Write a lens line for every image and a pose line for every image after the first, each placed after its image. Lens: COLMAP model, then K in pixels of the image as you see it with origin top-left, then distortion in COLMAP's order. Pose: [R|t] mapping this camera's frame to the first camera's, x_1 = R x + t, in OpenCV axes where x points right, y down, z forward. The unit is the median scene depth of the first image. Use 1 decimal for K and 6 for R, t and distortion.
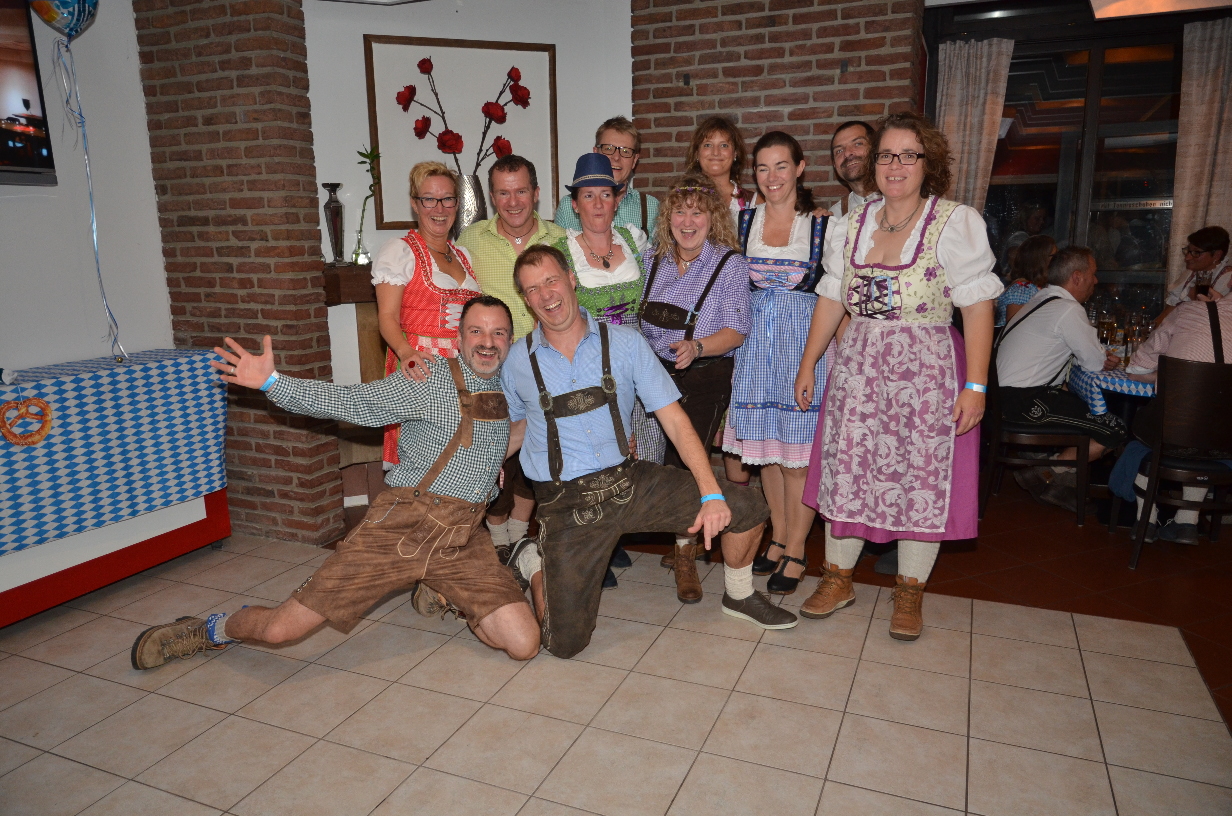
lens RADIAL K [[850.3, 0, 616.4], [0, 850.3, 408.3], [0, 0, 1]] dist [-0.000993, -0.001927]
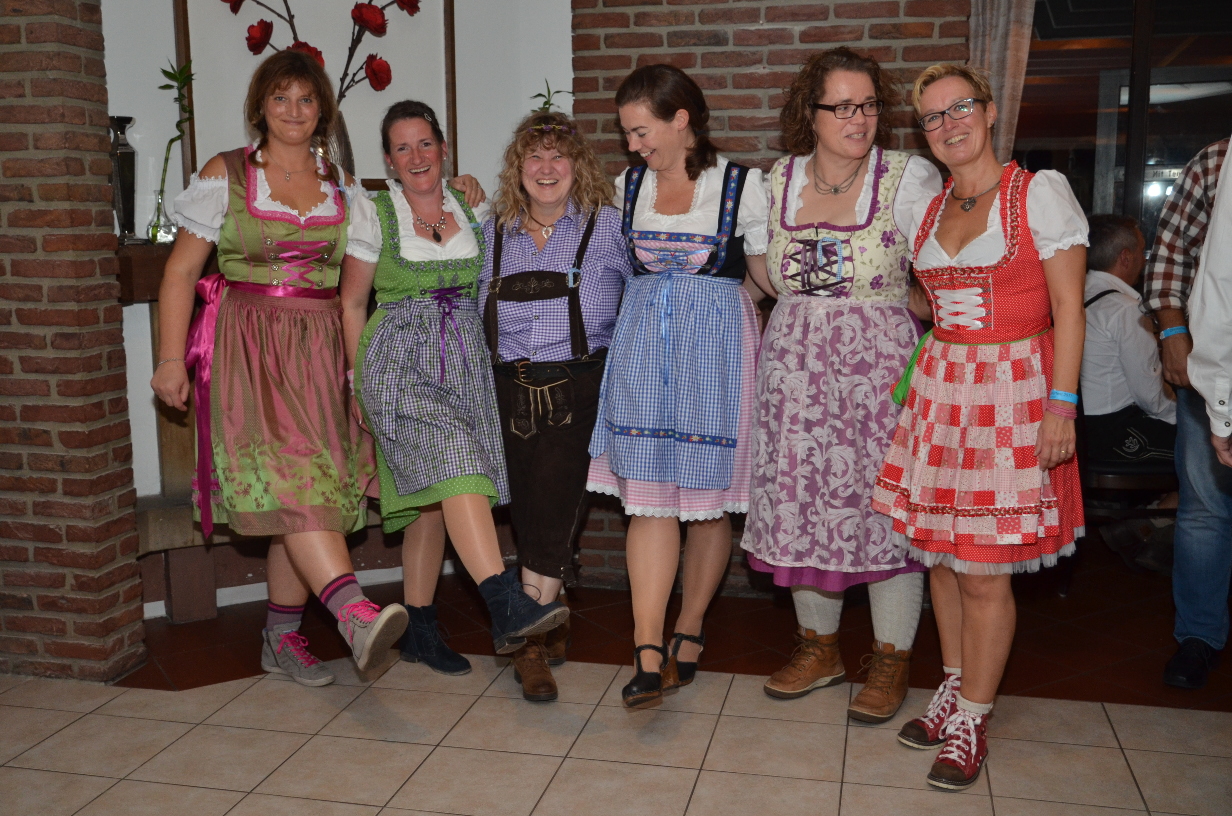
lens RADIAL K [[1233.6, 0, 615.8], [0, 1233.6, 410.0], [0, 0, 1]] dist [0.005501, 0.000000]
pose [[0.984656, -0.018764, 0.173496, -0.135063], [0.026917, 0.998635, -0.044760, 0.010490], [-0.172419, 0.048743, 0.983817, 0.023776]]
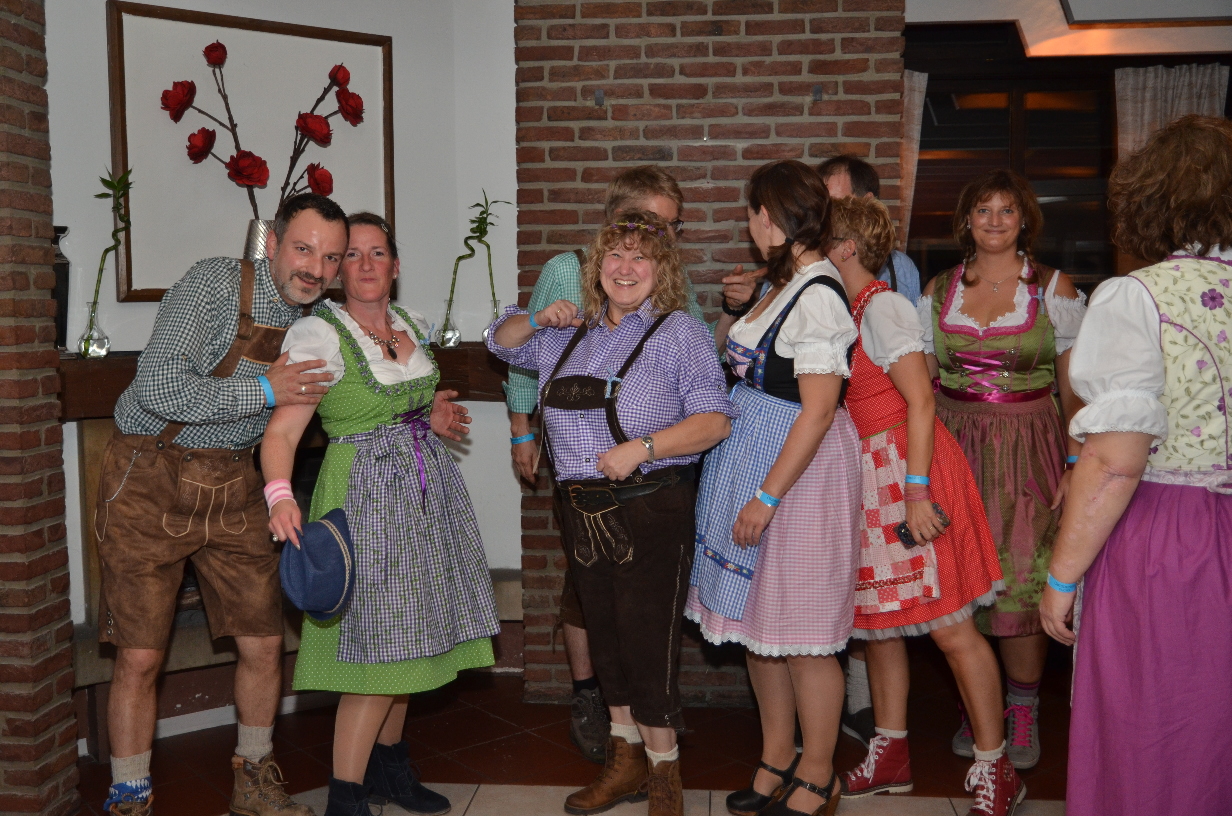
lens RADIAL K [[1227.1, 0, 618.9], [0, 1227.1, 410.7], [0, 0, 1]] dist [-0.009806, 0.000000]
pose [[0.952479, -0.018869, 0.304020, -0.225300], [0.056271, 0.991801, -0.114738, -0.008348], [-0.299362, 0.126393, 0.945731, 0.058961]]
